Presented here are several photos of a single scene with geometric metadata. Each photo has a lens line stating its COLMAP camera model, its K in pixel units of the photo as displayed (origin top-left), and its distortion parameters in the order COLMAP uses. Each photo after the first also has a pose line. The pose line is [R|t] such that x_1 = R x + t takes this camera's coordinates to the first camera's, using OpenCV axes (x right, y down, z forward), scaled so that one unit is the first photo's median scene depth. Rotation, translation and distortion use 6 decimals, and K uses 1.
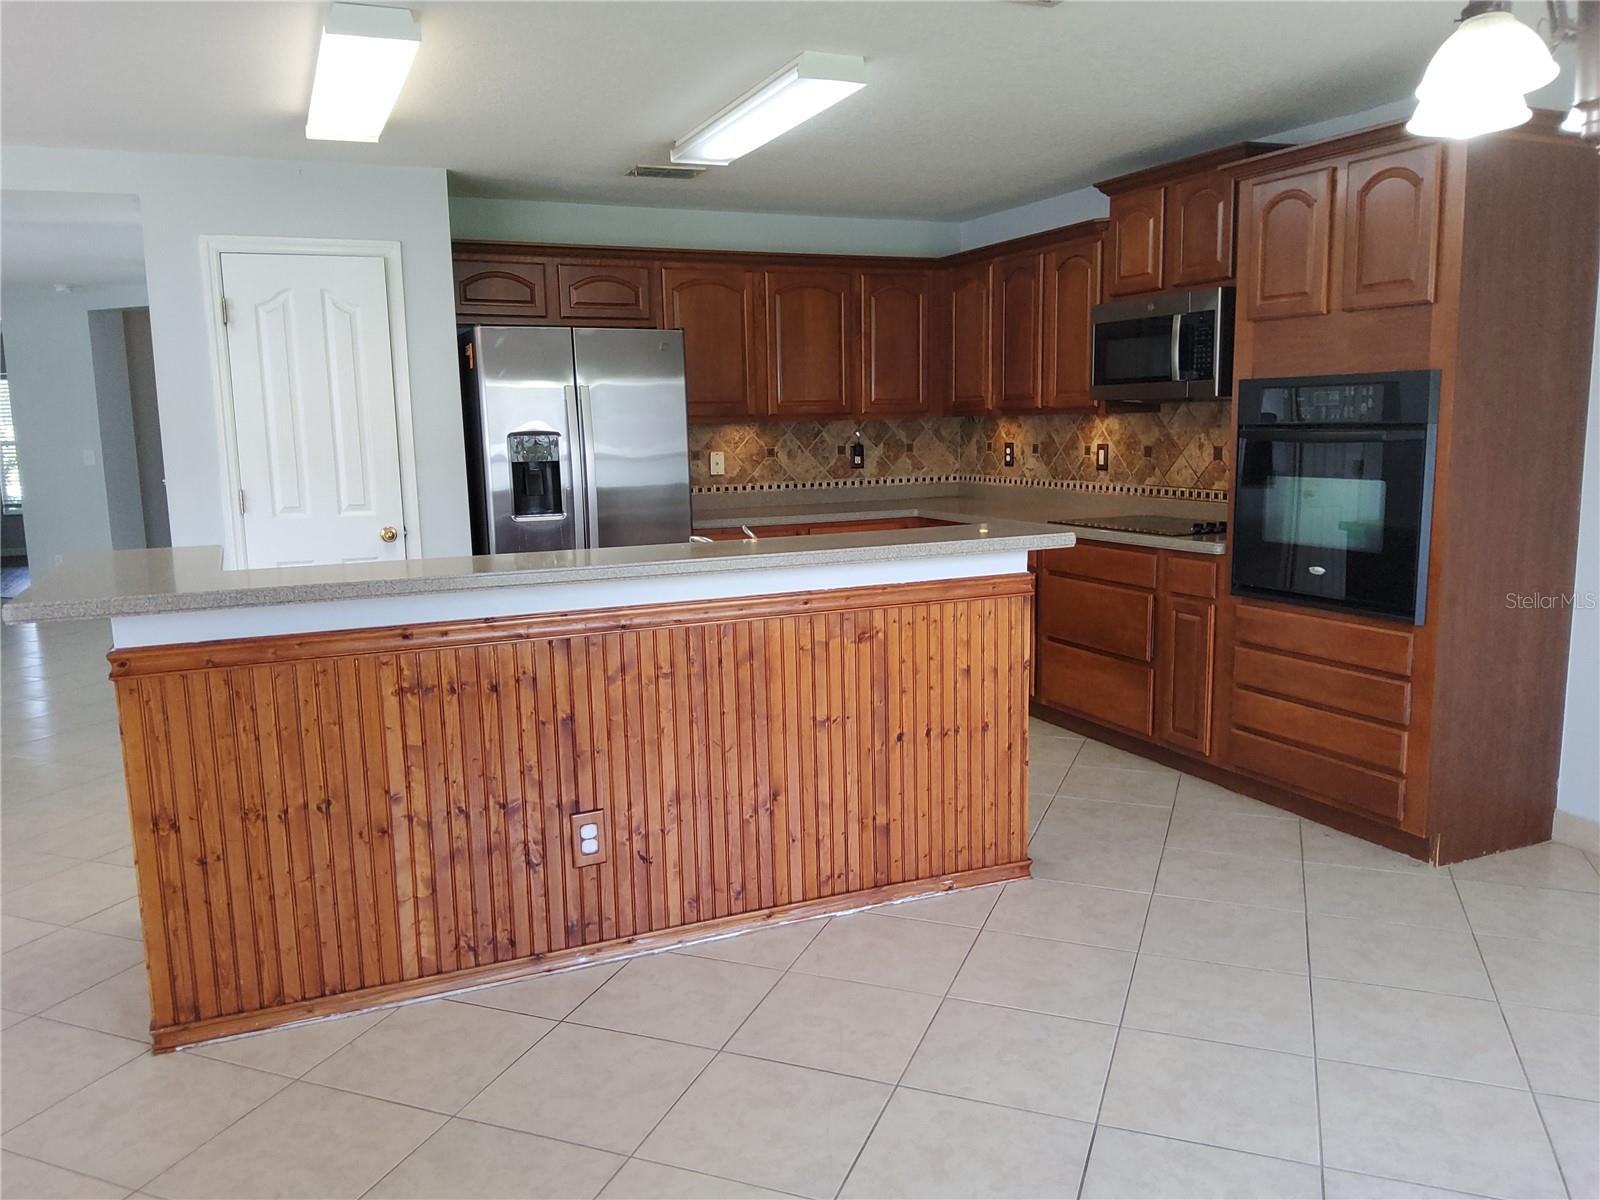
lens RADIAL K [[1195.1, 0, 762.5], [0, 1195.1, 613.2], [0, 0, 1]] dist [0.049486, -0.068402]
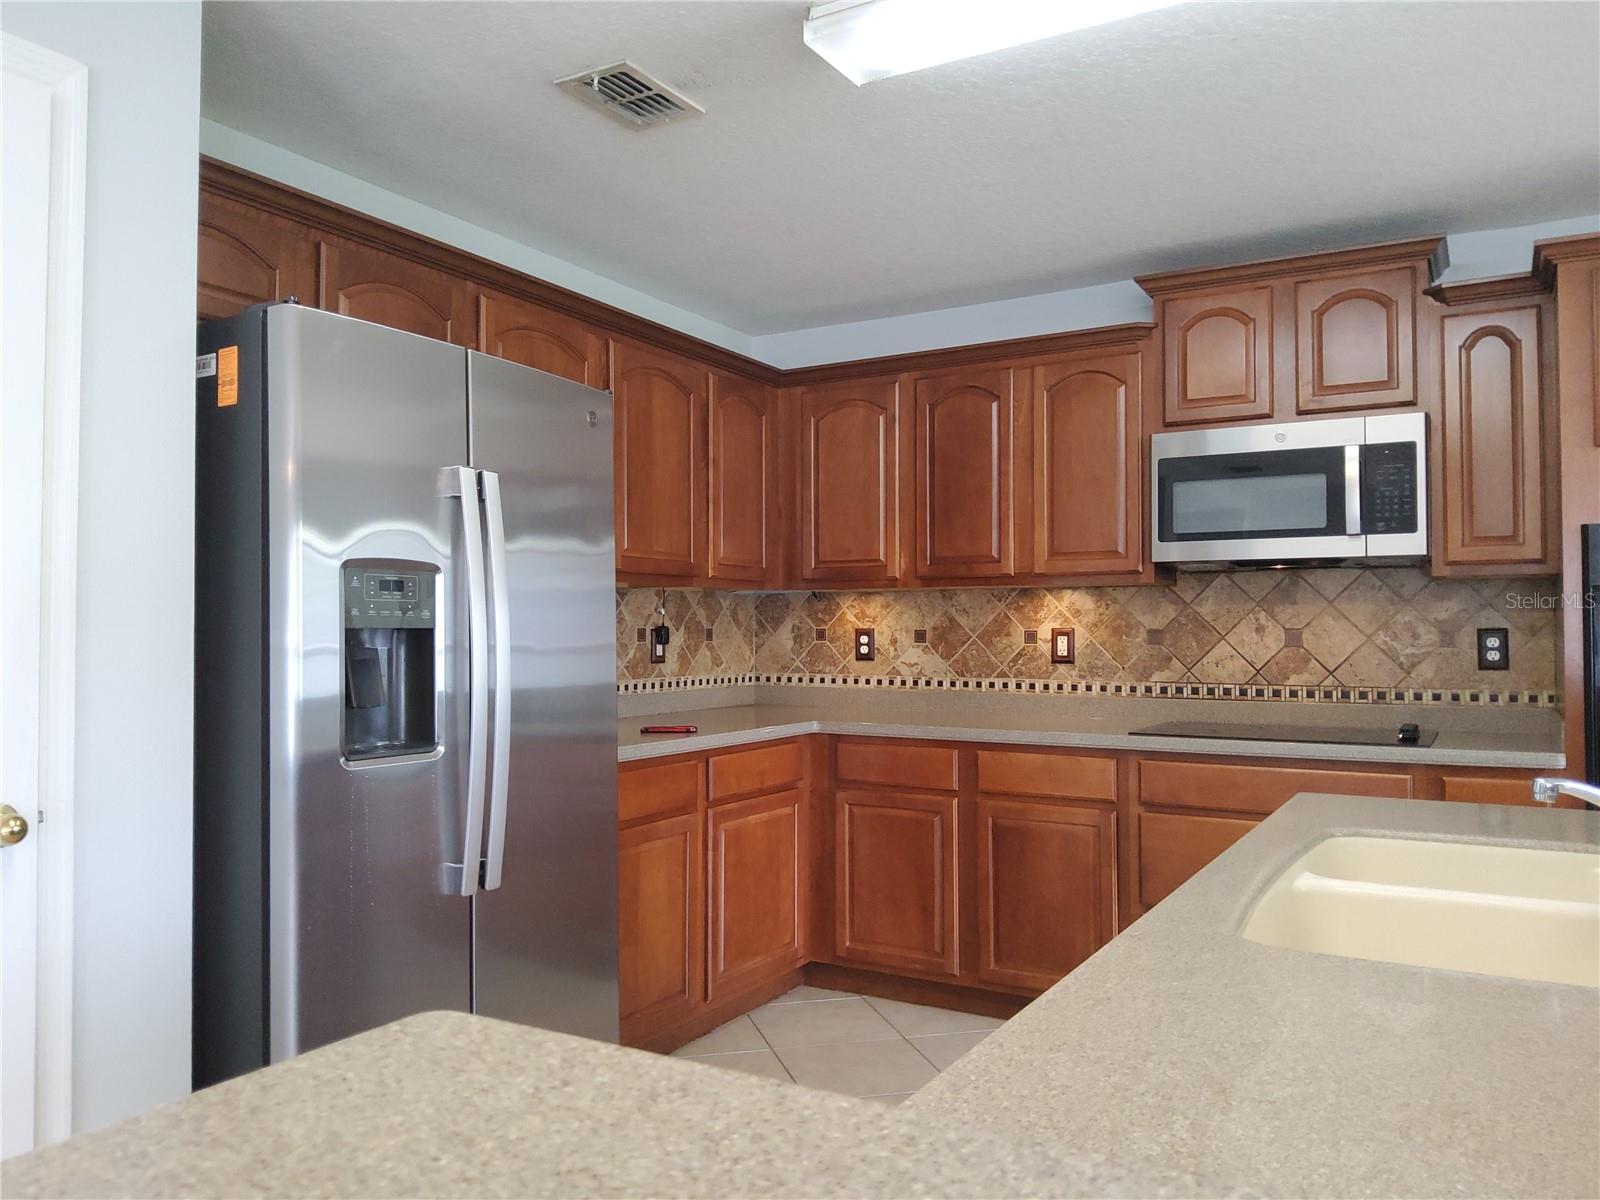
lens RADIAL K [[1195.1, 0, 768.4], [0, 1195.1, 596.2], [0, 0, 1]] dist [0.049486, -0.068402]
pose [[0.809526, 0.038096, 0.585847, -0.301783], [0.077111, 0.982348, -0.170432, -0.048723], [-0.581998, 0.183145, 0.792298, 0.522050]]
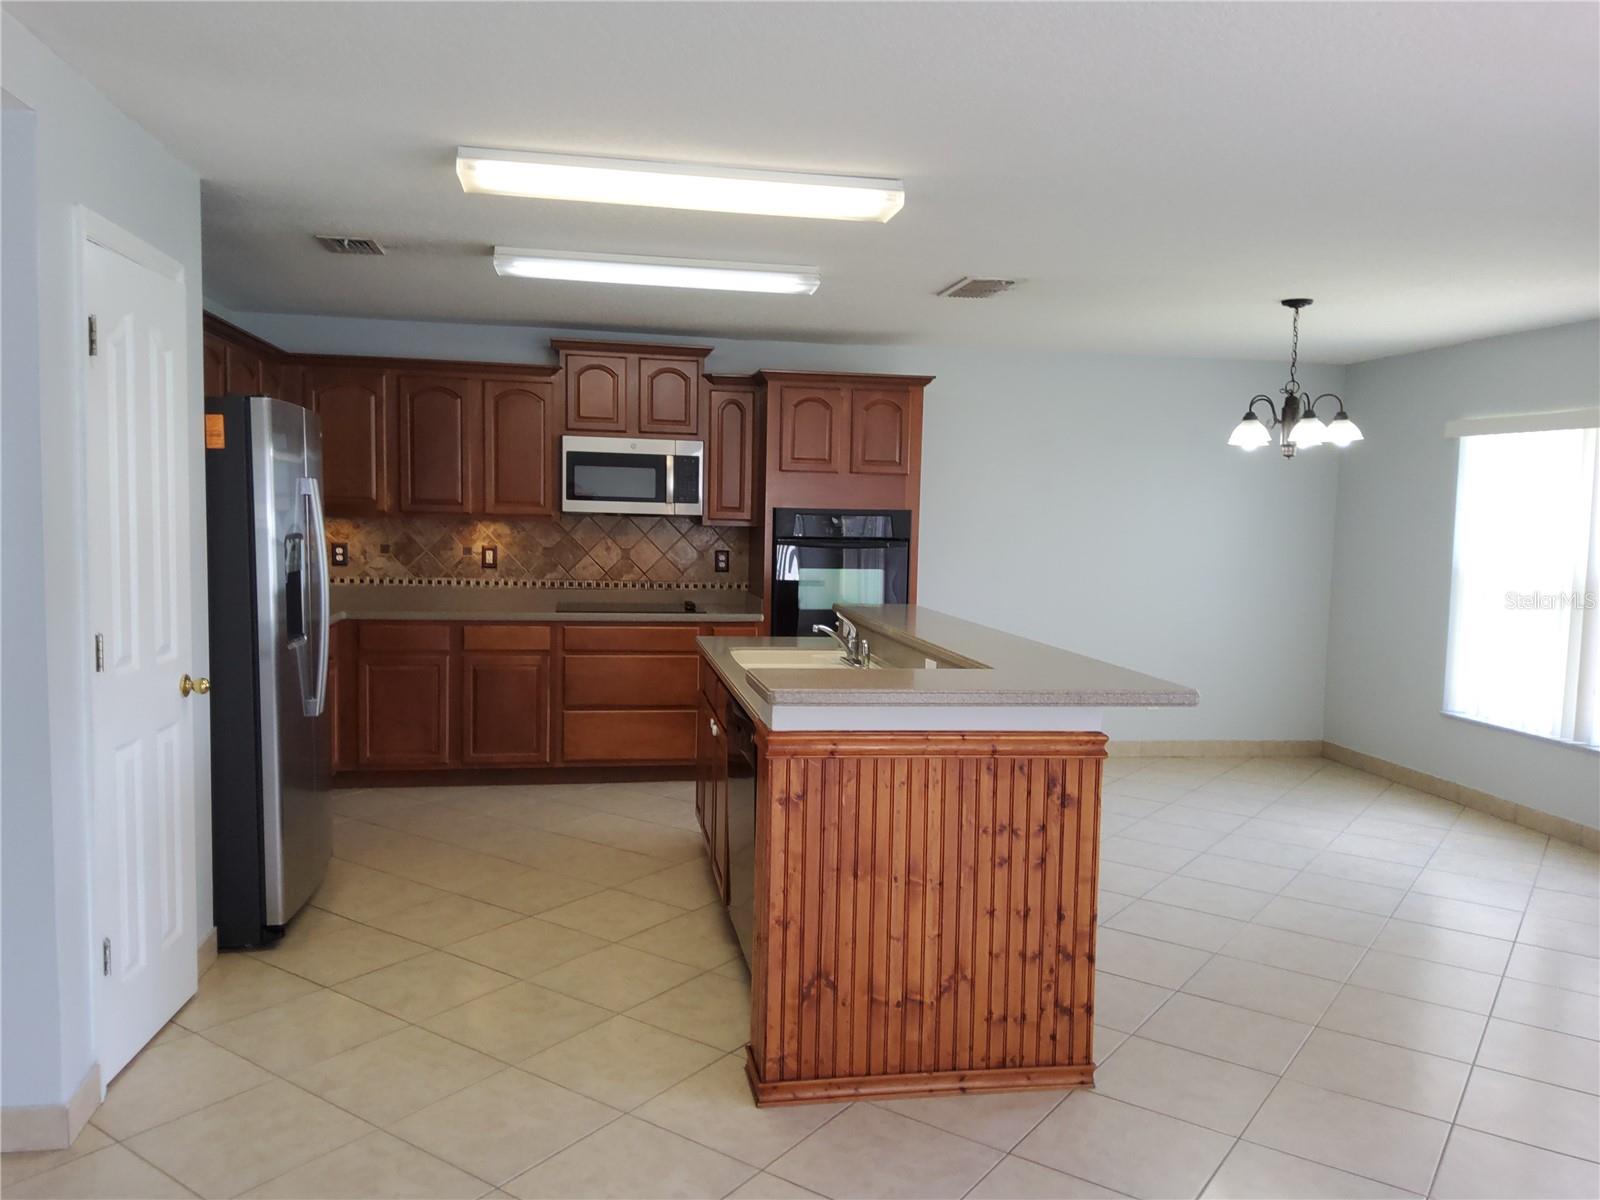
lens RADIAL K [[1195.1, 0, 799.1], [0, 1195.1, 607.1], [0, 0, 1]] dist [0.049486, -0.068402]
pose [[0.237824, -0.052240, 0.969902, -0.782197], [0.126620, 0.991699, 0.022366, -0.070747], [-0.963020, 0.117490, 0.242465, 0.442842]]
